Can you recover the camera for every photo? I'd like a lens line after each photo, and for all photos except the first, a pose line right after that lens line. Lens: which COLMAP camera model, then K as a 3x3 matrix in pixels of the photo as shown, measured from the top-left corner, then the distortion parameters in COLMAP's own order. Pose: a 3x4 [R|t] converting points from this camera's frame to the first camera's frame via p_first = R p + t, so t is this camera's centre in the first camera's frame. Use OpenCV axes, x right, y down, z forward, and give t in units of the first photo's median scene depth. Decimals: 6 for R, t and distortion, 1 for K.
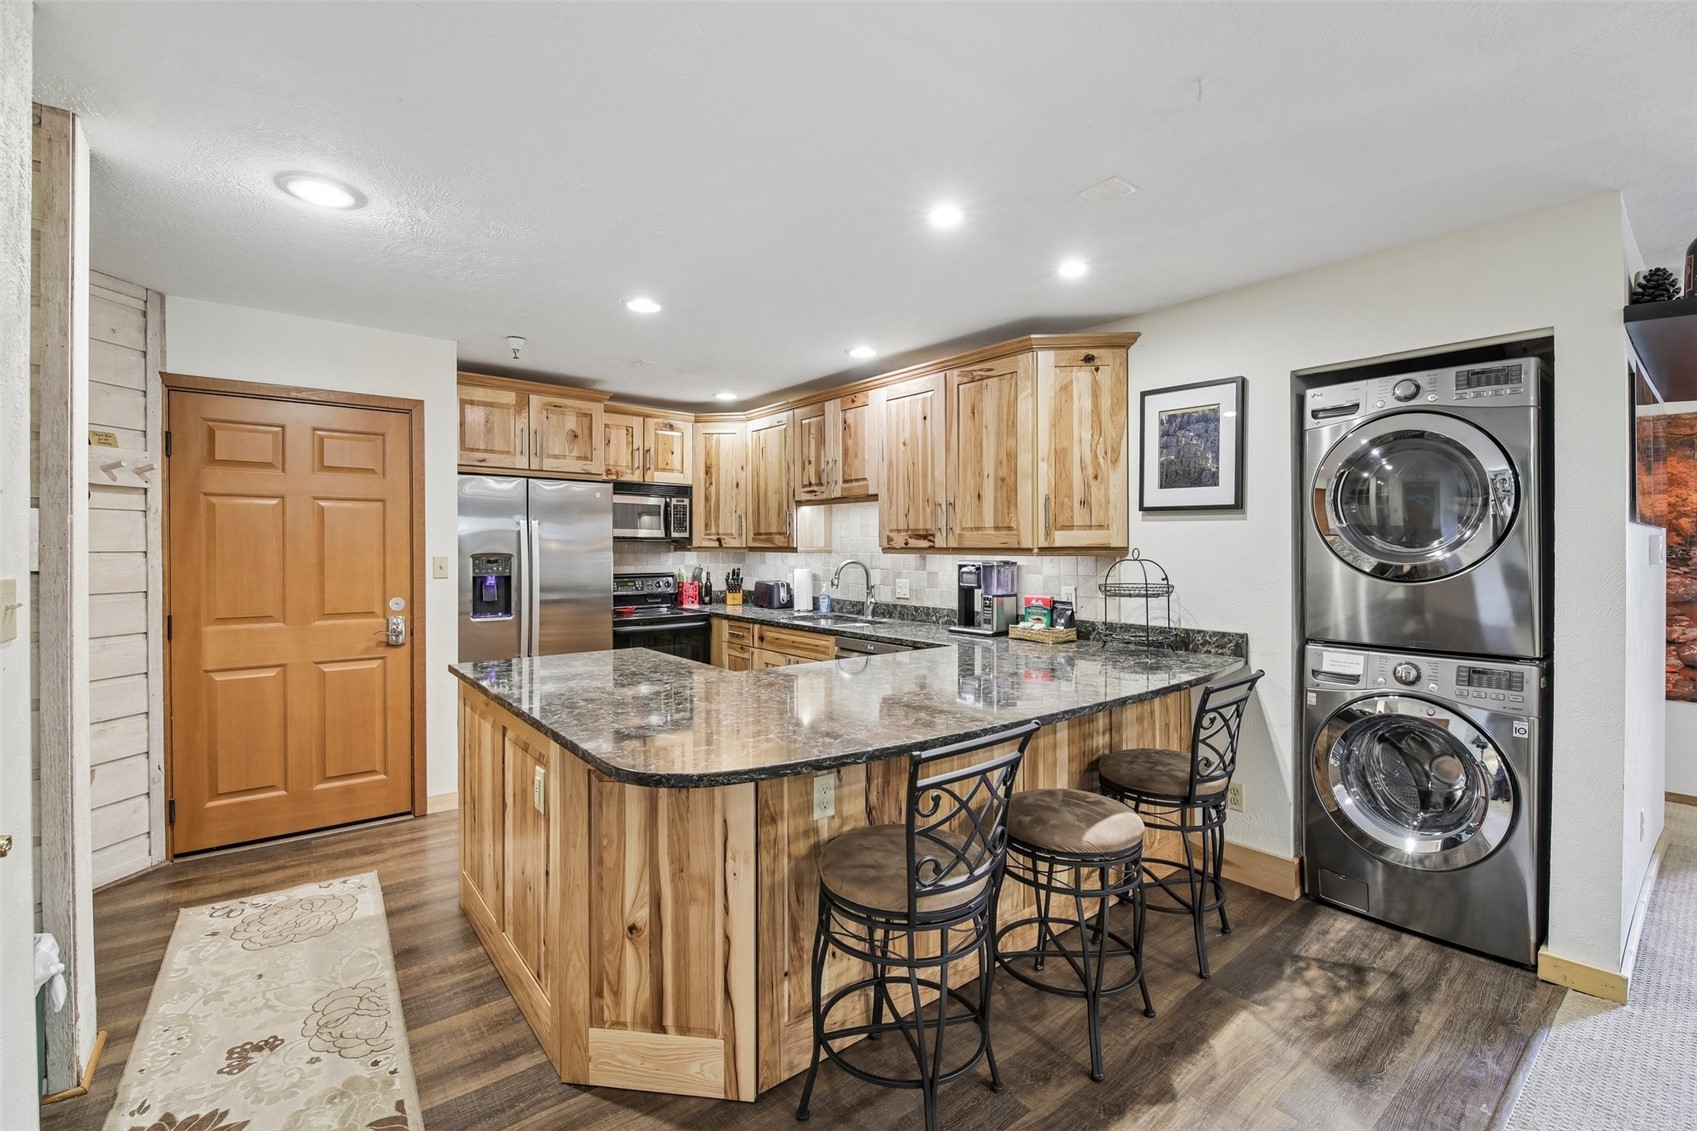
lens RADIAL K [[743.1, 0, 848.4], [0, 743.1, 553.0], [0, 0, 1]] dist [-0.005399, -0.007116]
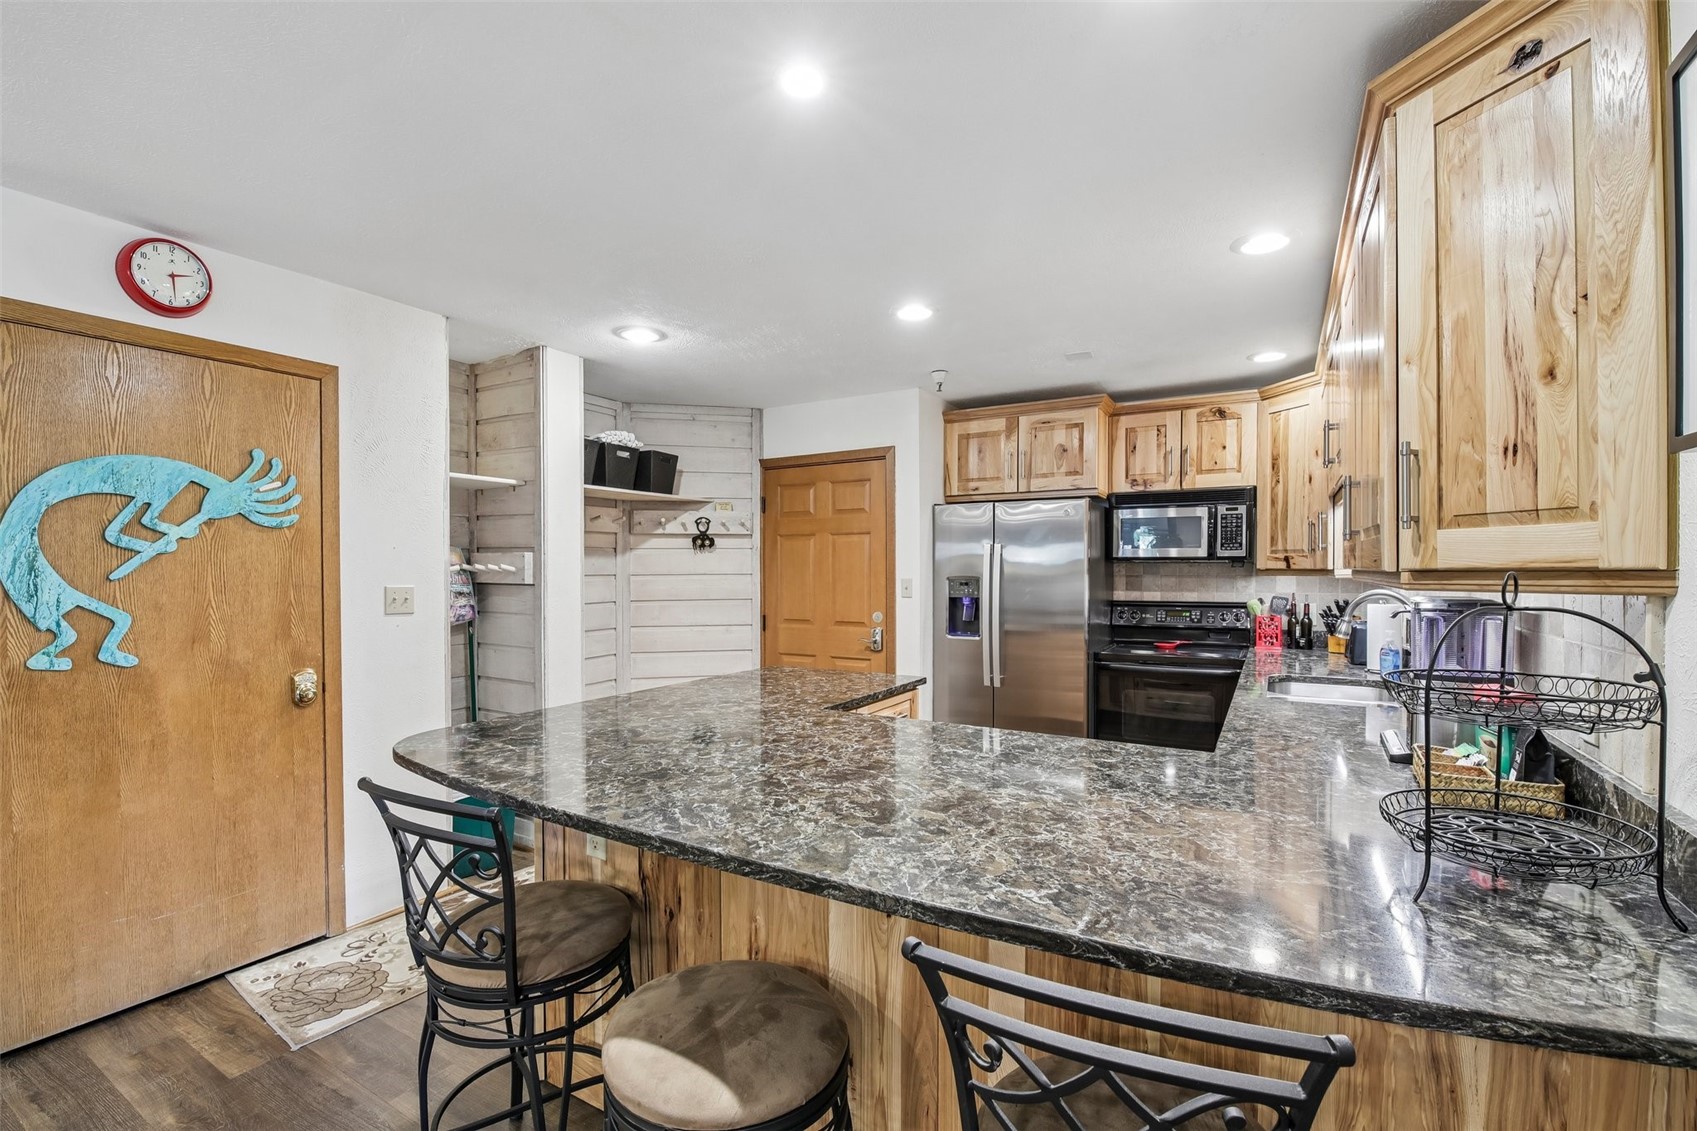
lens RADIAL K [[743.1, 0, 839.8], [0, 743.1, 576.3], [0, 0, 1]] dist [-0.005399, -0.007116]
pose [[0.335610, 0.006380, -0.941979, 0.444184], [-0.003933, 0.999978, 0.005371, -0.003911], [0.941993, 0.001903, 0.335628, 0.450957]]
